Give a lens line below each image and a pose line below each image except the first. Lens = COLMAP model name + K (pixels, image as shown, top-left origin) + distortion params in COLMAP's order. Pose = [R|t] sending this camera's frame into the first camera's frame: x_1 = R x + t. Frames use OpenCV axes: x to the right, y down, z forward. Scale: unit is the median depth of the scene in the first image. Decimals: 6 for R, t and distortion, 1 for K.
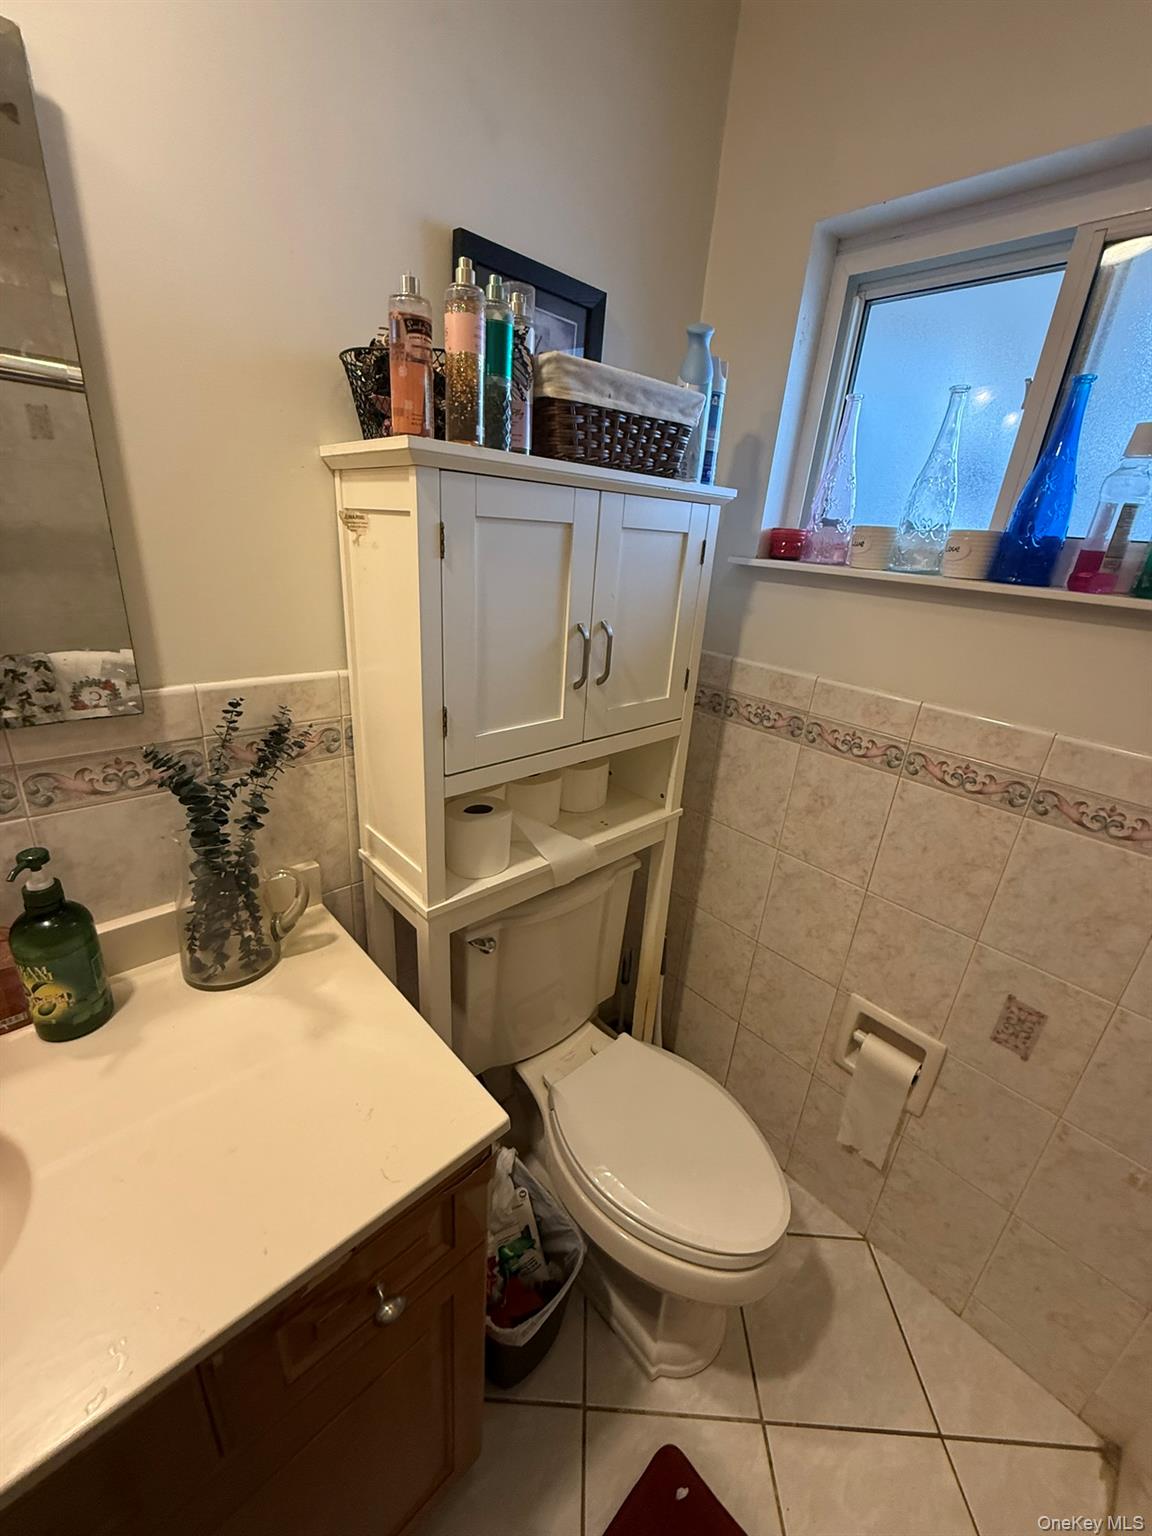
lens RADIAL K [[612.5, 0, 569.6], [0, 612.5, 763.0], [0, 0, 1]] dist [0.000132, -0.000158]
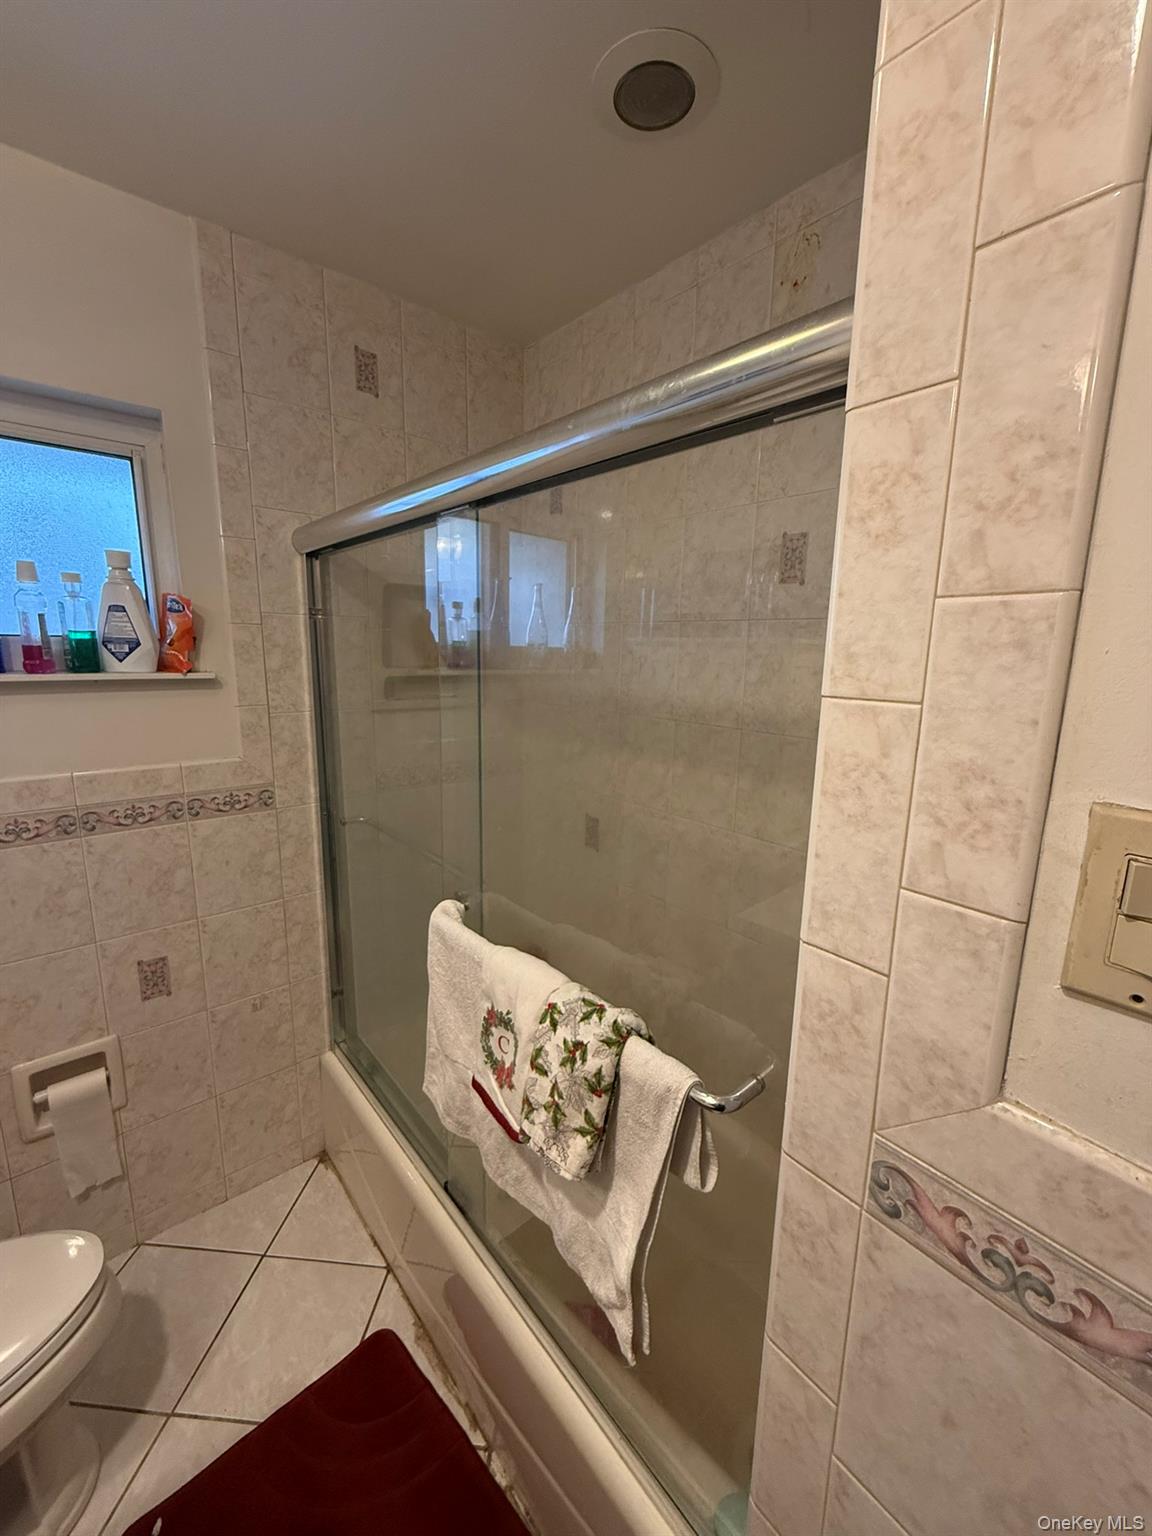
lens RADIAL K [[612.5, 0, 576.8], [0, 612.5, 763.5], [0, 0, 1]] dist [0.000132, -0.000158]
pose [[0.046132, -0.262537, 0.963819, -0.398060], [0.348291, 0.908527, 0.230805, 0.008756], [-0.936250, 0.325042, 0.133352, -0.210377]]
